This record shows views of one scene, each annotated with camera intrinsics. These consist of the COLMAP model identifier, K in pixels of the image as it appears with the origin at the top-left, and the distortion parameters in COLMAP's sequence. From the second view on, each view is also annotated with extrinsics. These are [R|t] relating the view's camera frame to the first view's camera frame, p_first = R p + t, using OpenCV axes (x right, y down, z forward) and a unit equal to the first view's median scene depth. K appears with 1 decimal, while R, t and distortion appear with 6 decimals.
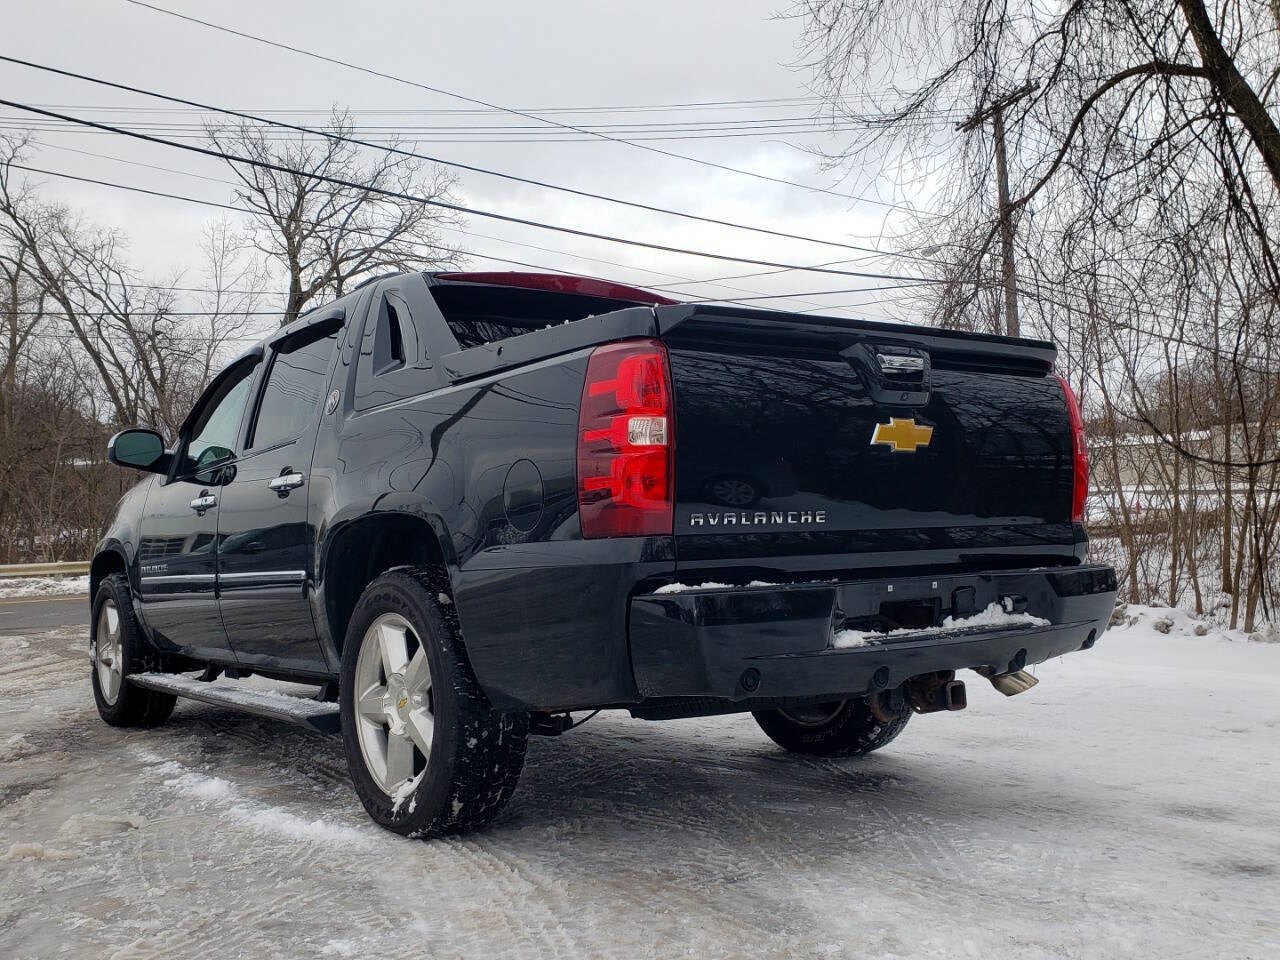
lens RADIAL K [[1224.0, 0, 647.1], [0, 1224.0, 476.4], [0, 0, 1]] dist [0.012368, -0.033420]
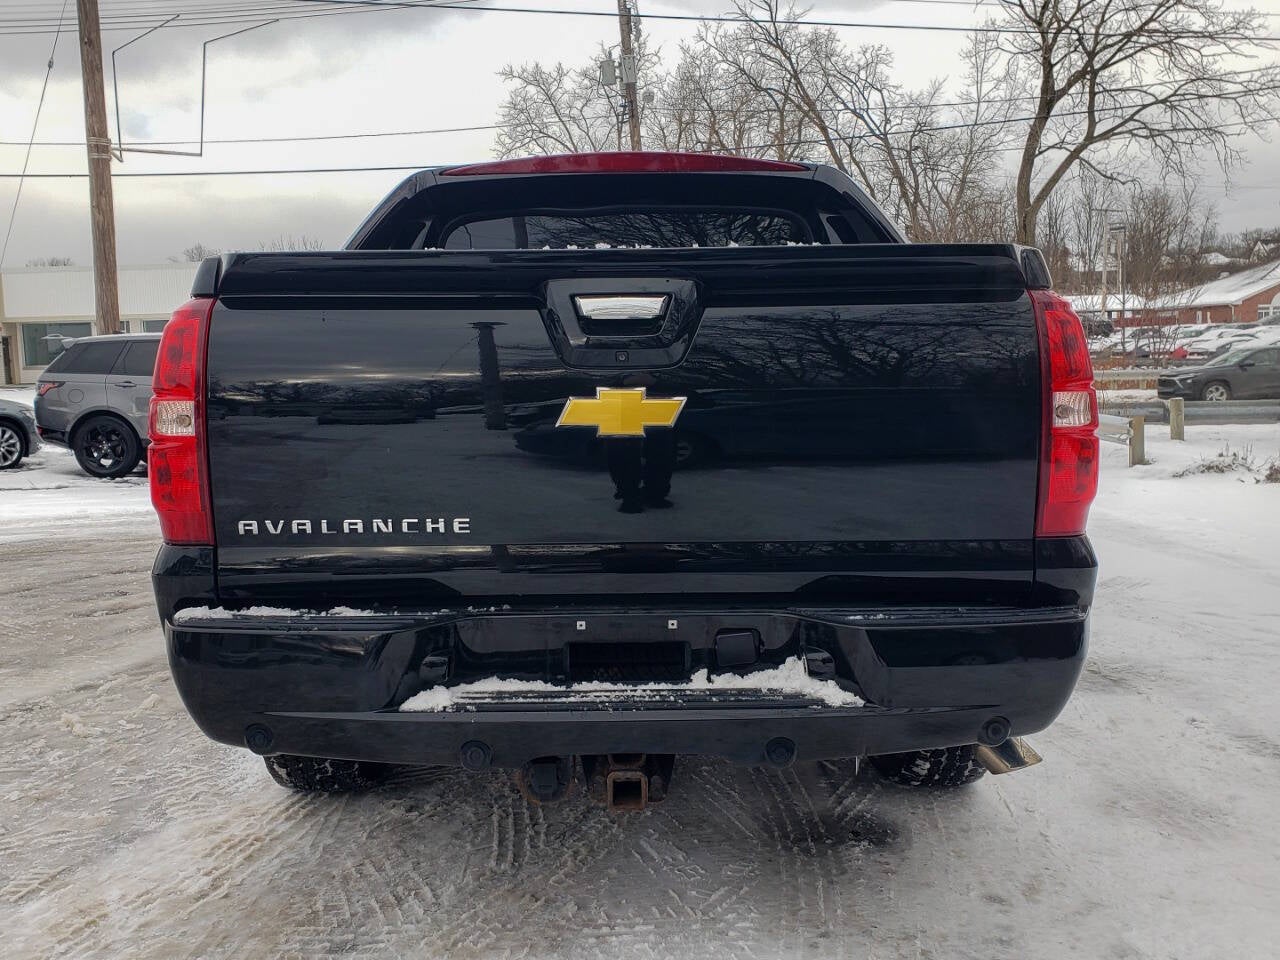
lens RADIAL K [[1224.0, 0, 647.1], [0, 1224.0, 476.4], [0, 0, 1]] dist [0.012368, -0.033420]
pose [[0.787530, 0.079580, -0.611116, 0.622774], [0.019820, 0.987844, 0.154179, -0.100191], [0.615957, -0.133533, 0.776380, 0.442412]]
